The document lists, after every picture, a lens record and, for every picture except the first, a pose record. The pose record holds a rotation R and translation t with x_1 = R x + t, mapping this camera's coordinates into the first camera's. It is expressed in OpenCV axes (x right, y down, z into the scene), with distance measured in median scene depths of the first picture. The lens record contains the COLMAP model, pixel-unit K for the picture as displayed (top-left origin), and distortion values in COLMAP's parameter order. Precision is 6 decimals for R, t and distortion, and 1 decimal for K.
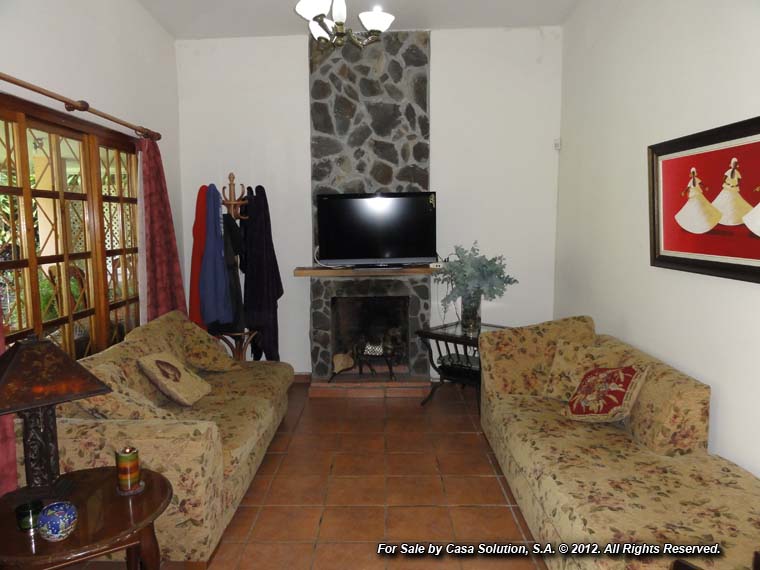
lens RADIAL K [[540.7, 0, 383.0], [0, 540.7, 287.6], [0, 0, 1]] dist [0.030213, -0.001394]
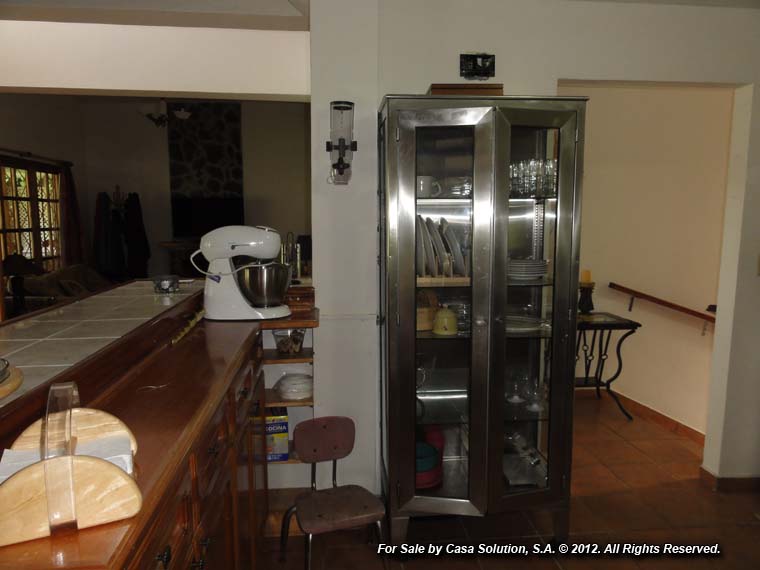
lens RADIAL K [[540.7, 0, 376.4], [0, 540.7, 284.4], [0, 0, 1]] dist [0.030213, -0.001394]
pose [[0.995503, -0.007735, 0.094412, 0.342640], [0.008111, 0.999961, -0.003598, 0.105307], [-0.094380, 0.004348, 0.995527, -0.726292]]
